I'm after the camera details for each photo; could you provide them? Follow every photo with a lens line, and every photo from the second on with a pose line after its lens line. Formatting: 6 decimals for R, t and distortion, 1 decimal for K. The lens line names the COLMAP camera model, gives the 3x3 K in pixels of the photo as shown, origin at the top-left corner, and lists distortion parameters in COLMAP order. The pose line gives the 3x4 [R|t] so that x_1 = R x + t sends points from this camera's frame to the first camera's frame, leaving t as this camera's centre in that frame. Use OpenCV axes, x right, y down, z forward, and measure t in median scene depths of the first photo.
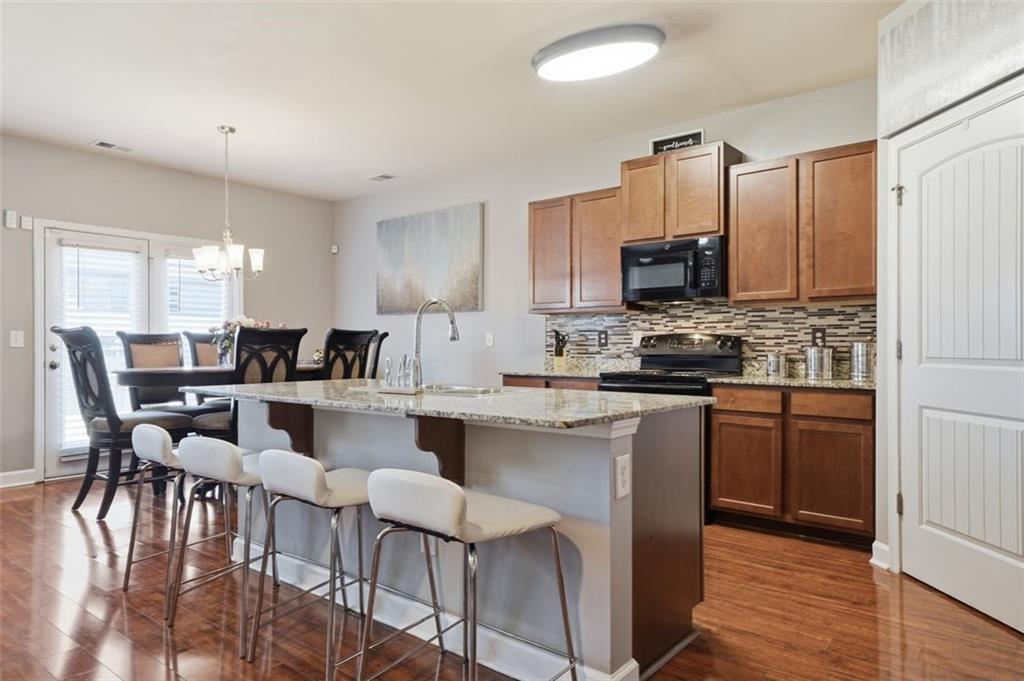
lens RADIAL K [[635.4, 0, 516.8], [0, 635.4, 344.0], [0, 0, 1]] dist [0.004829, 0.004366]
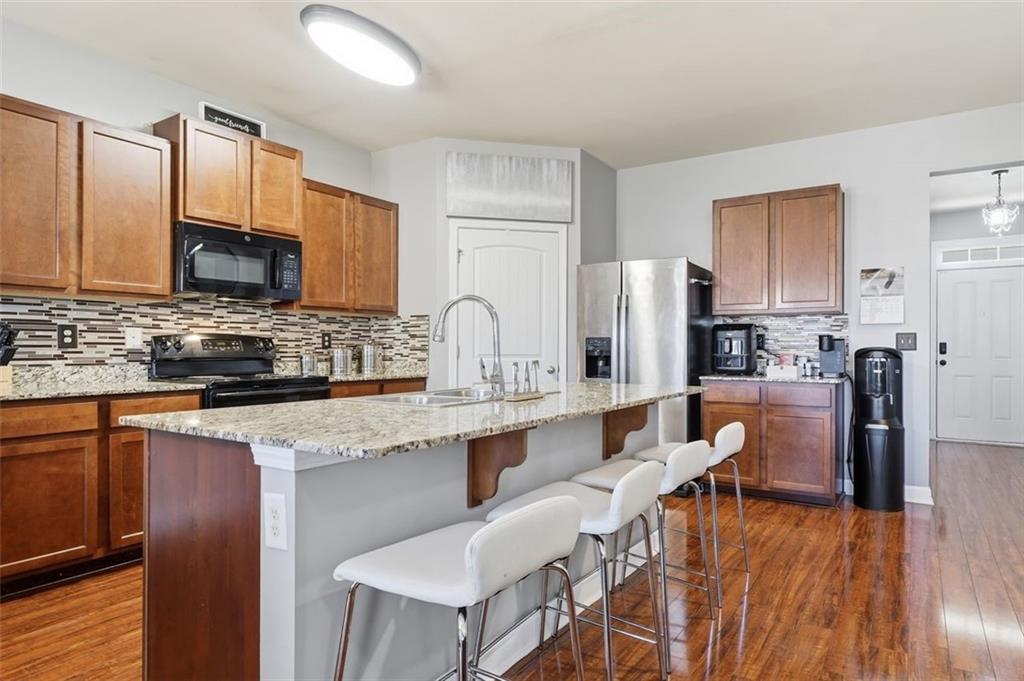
lens RADIAL K [[612.0, 0, 535.6], [0, 612.0, 343.9], [0, 0, 1]] dist [0.015450, -0.000271]
pose [[-0.129934, 0.006813, 0.991499, -0.686064], [-0.004142, 0.999964, -0.007414, 0.002702], [-0.991514, -0.005070, -0.129901, 0.707951]]
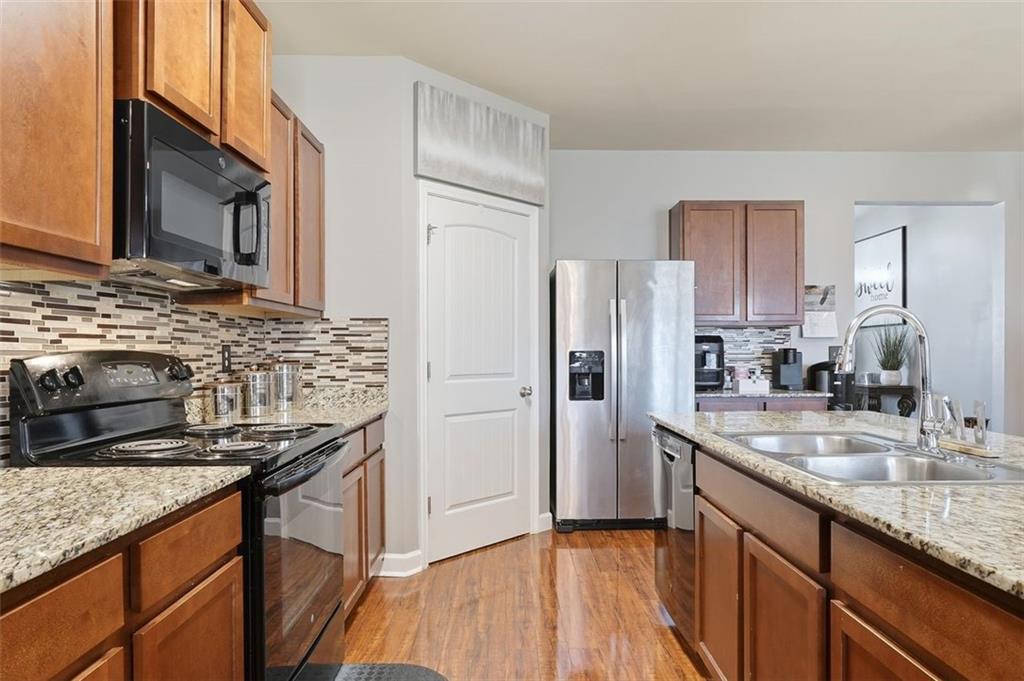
lens RADIAL K [[635.4, 0, 508.9], [0, 635.4, 343.3], [0, 0, 1]] dist [0.004829, 0.004366]
pose [[-0.658096, 0.010218, 0.752865, -0.244231], [0.001096, 0.999920, -0.012613, -0.016446], [-0.752933, -0.007475, -0.658055, 1.148195]]
